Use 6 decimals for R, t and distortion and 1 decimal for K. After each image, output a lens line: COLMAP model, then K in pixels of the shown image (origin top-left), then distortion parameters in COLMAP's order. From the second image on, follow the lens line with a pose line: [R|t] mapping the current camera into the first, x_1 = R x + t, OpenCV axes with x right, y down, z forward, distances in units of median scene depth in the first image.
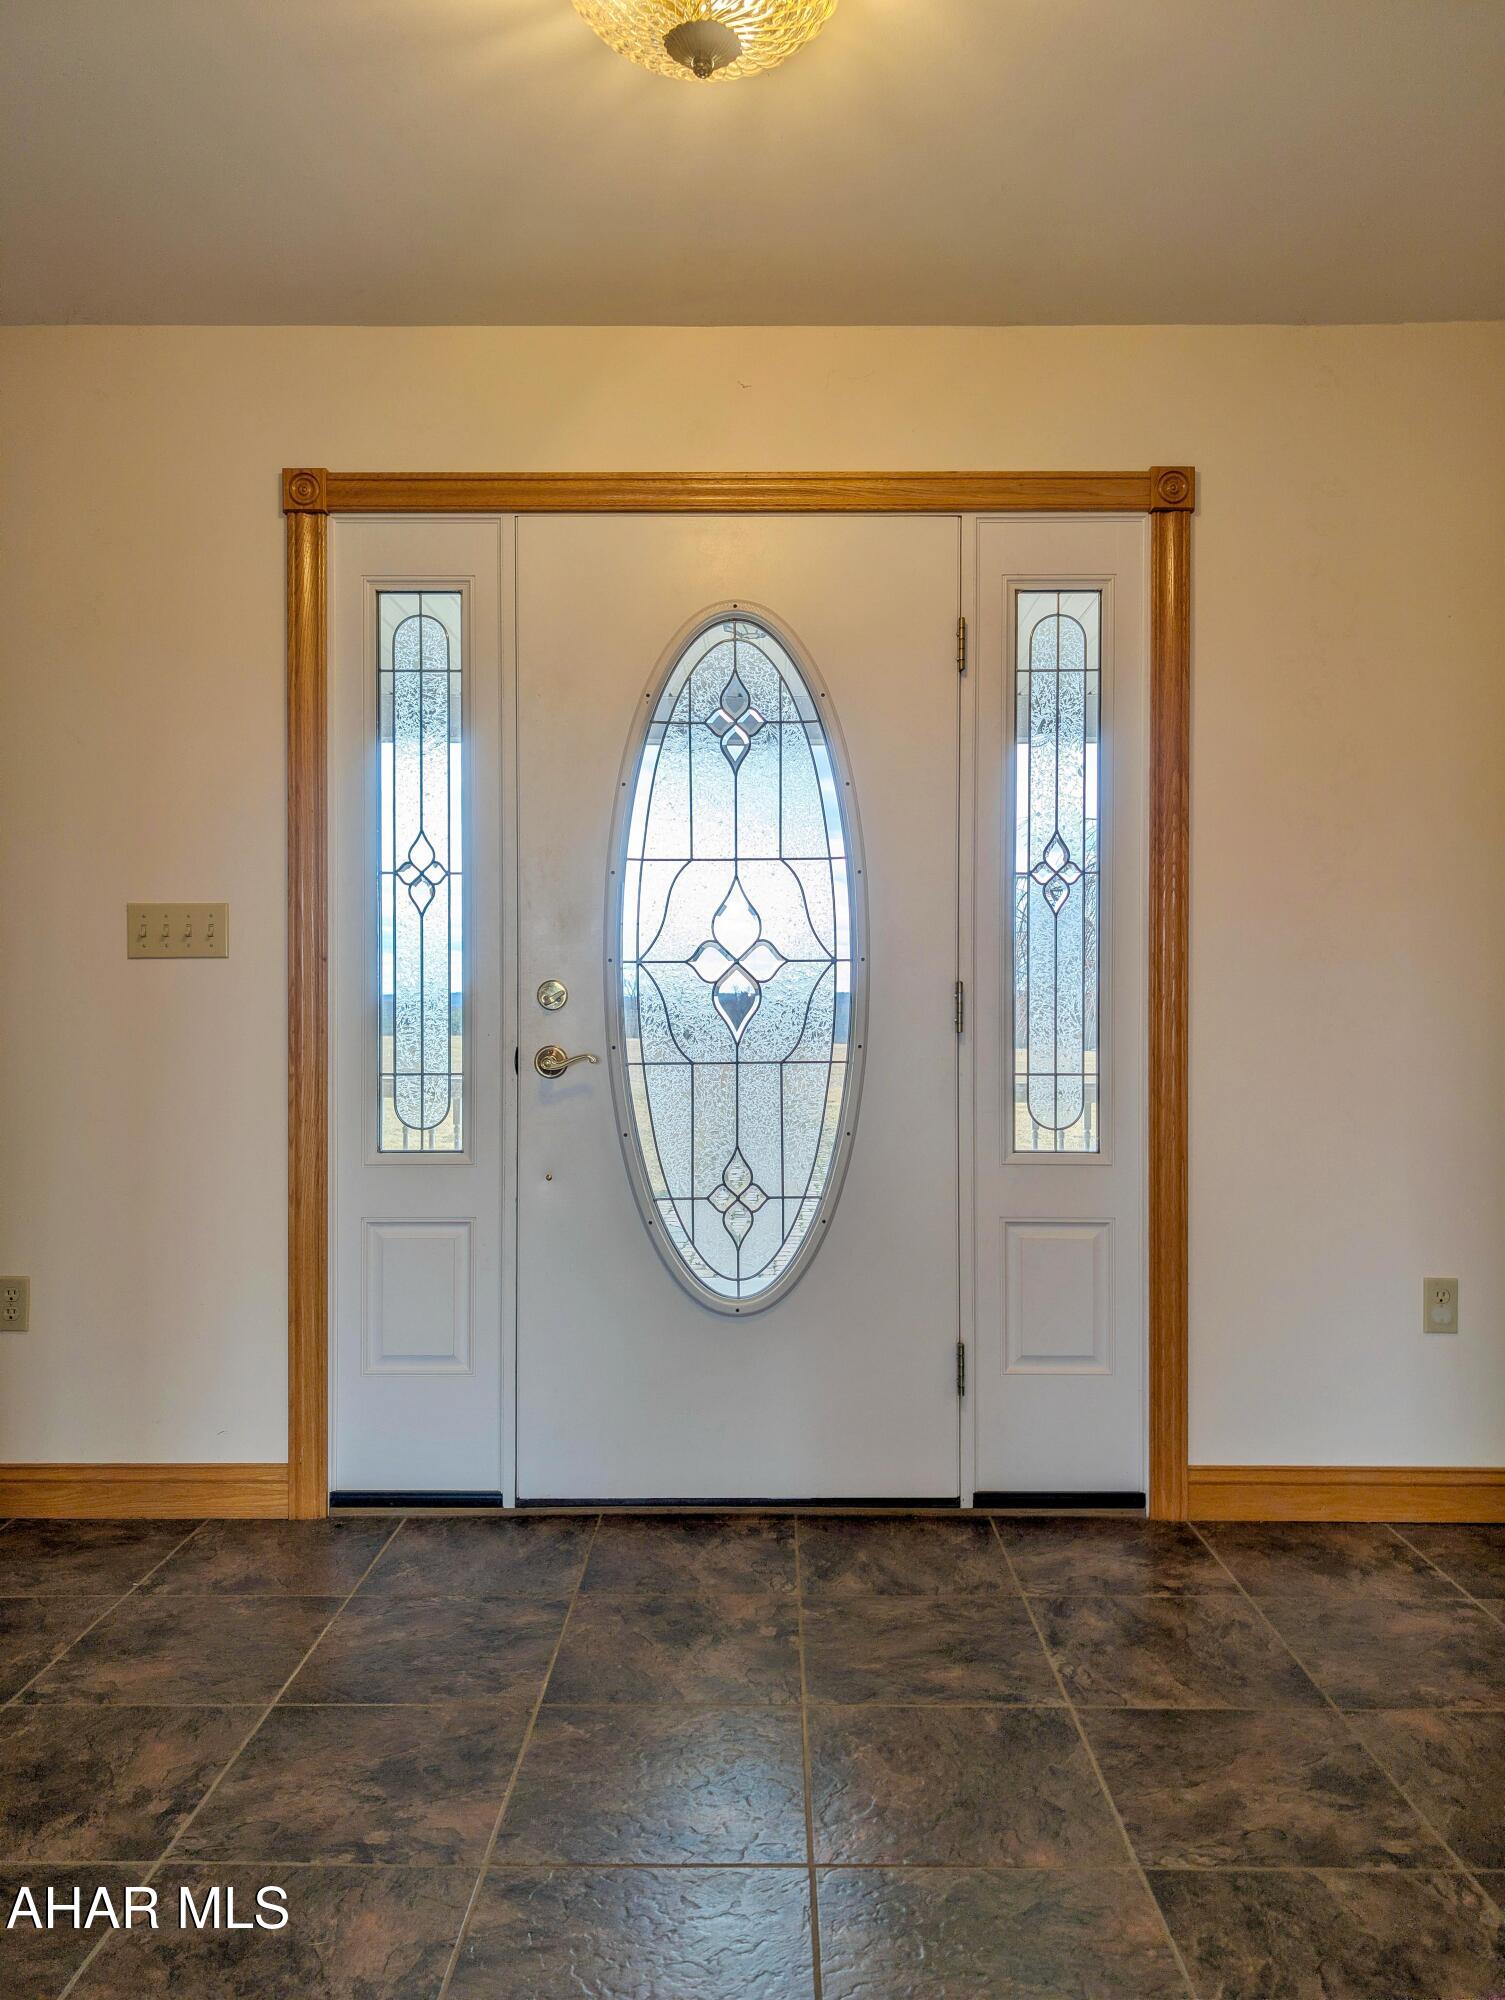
lens RADIAL K [[1424.6, 0, 755.4], [0, 1424.6, 994.6], [0, 0, 1]] dist [0.017958, -0.006965]
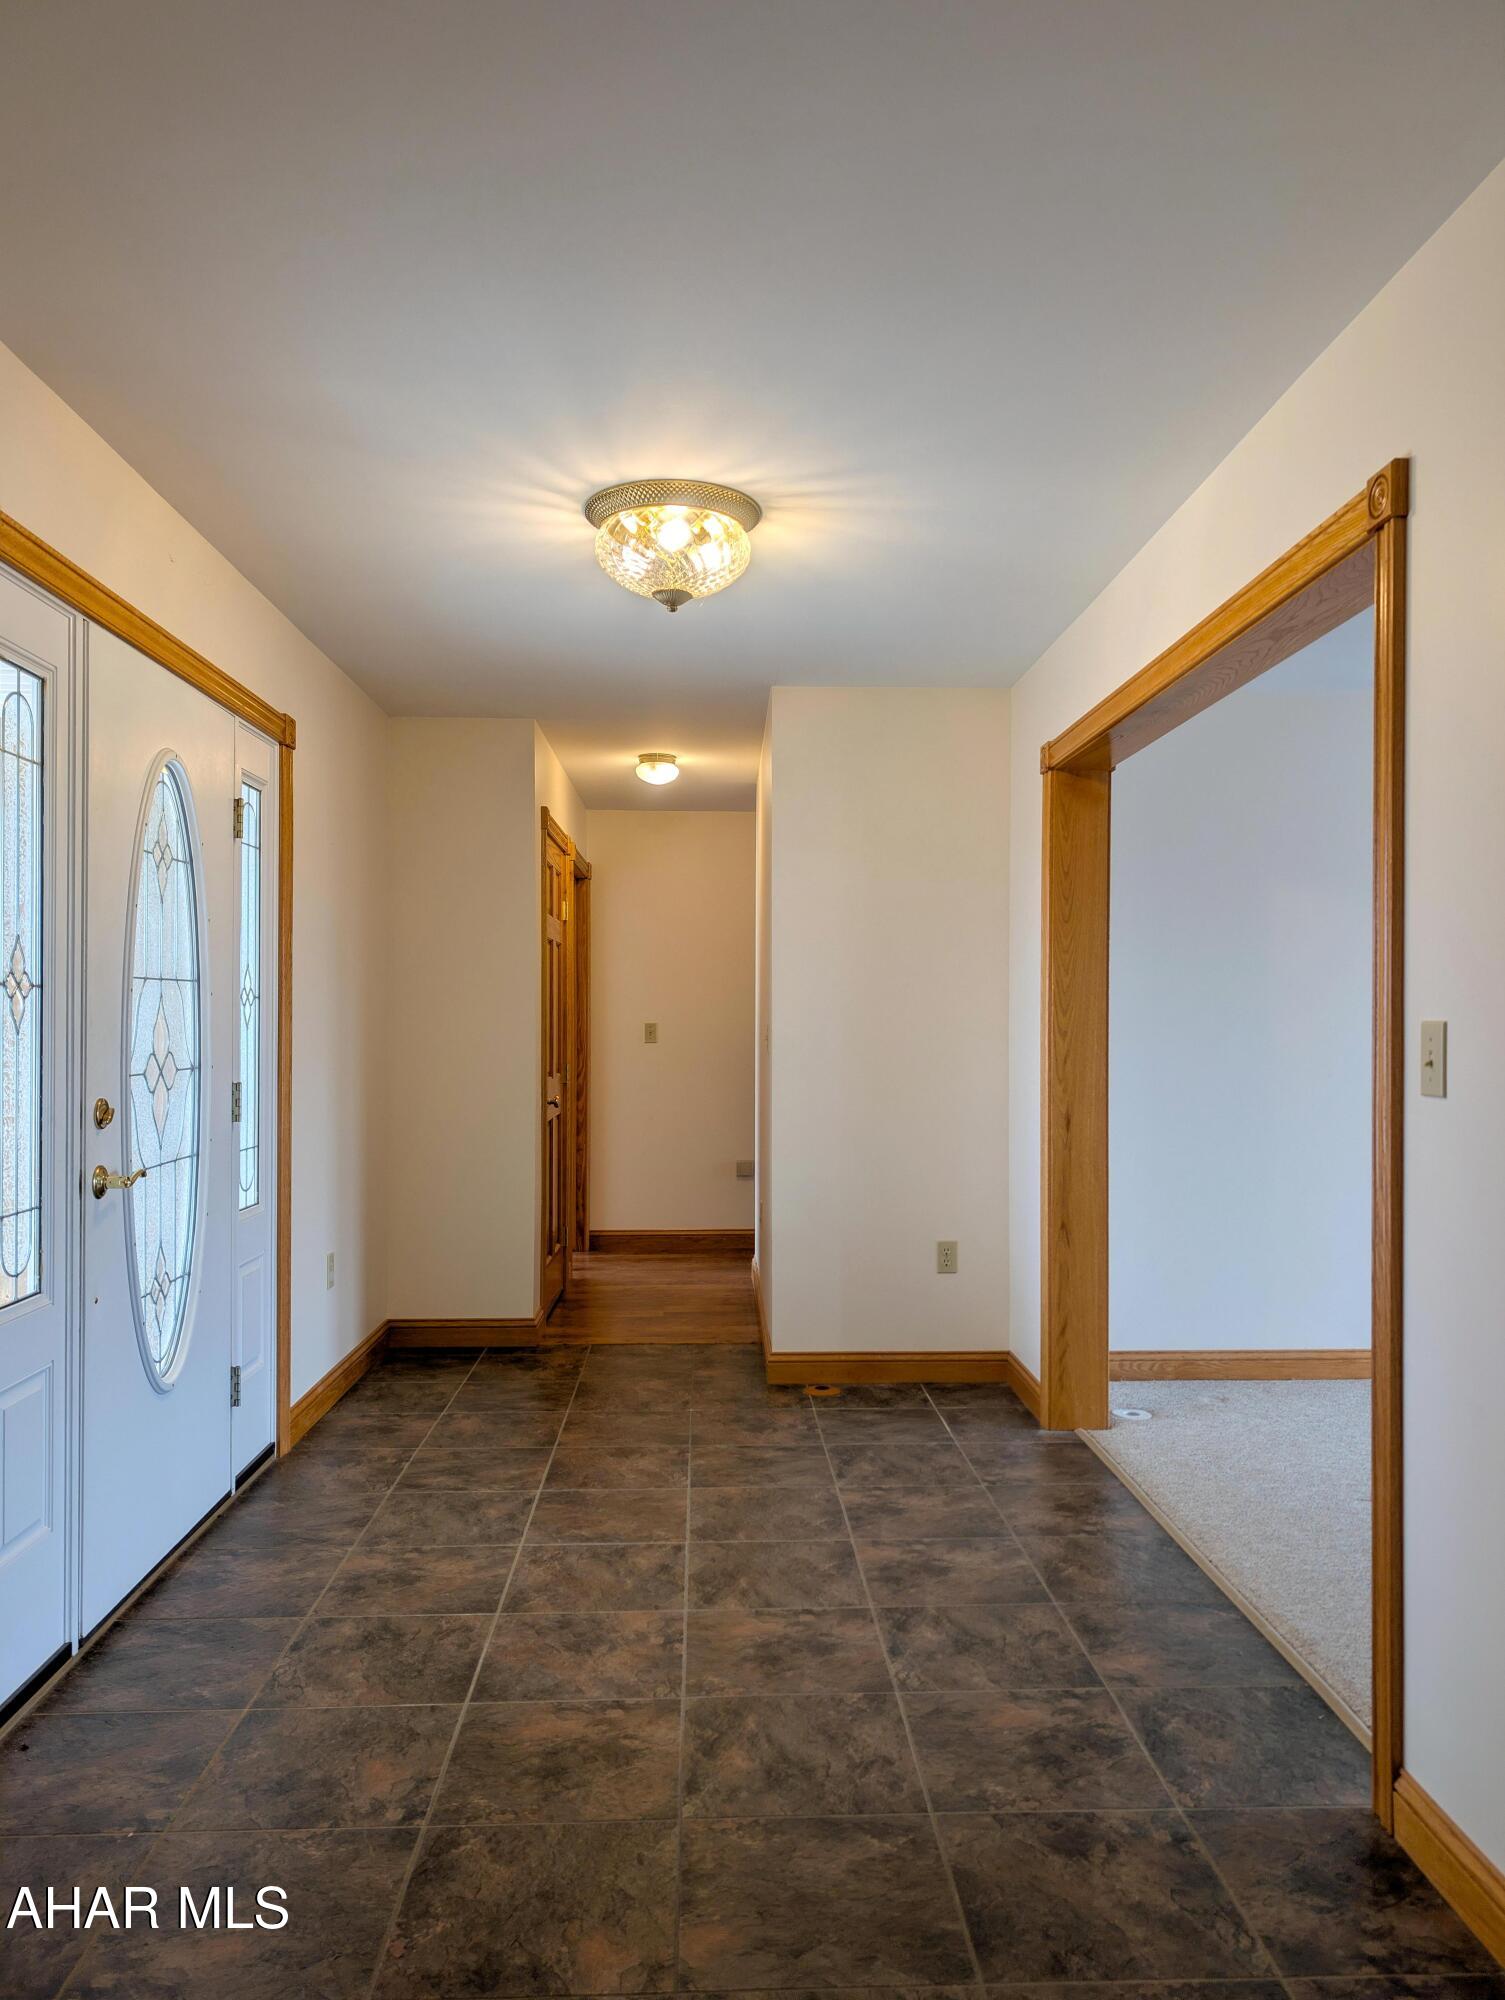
lens RADIAL K [[1424.6, 0, 752.8], [0, 1424.6, 1010.8], [0, 0, 1]] dist [0.017958, -0.006965]
pose [[-0.038761, 0.009015, 0.999208, -1.408587], [-0.005416, 0.999943, -0.009232, -0.077775], [-0.999234, -0.005770, -0.038710, 0.720352]]
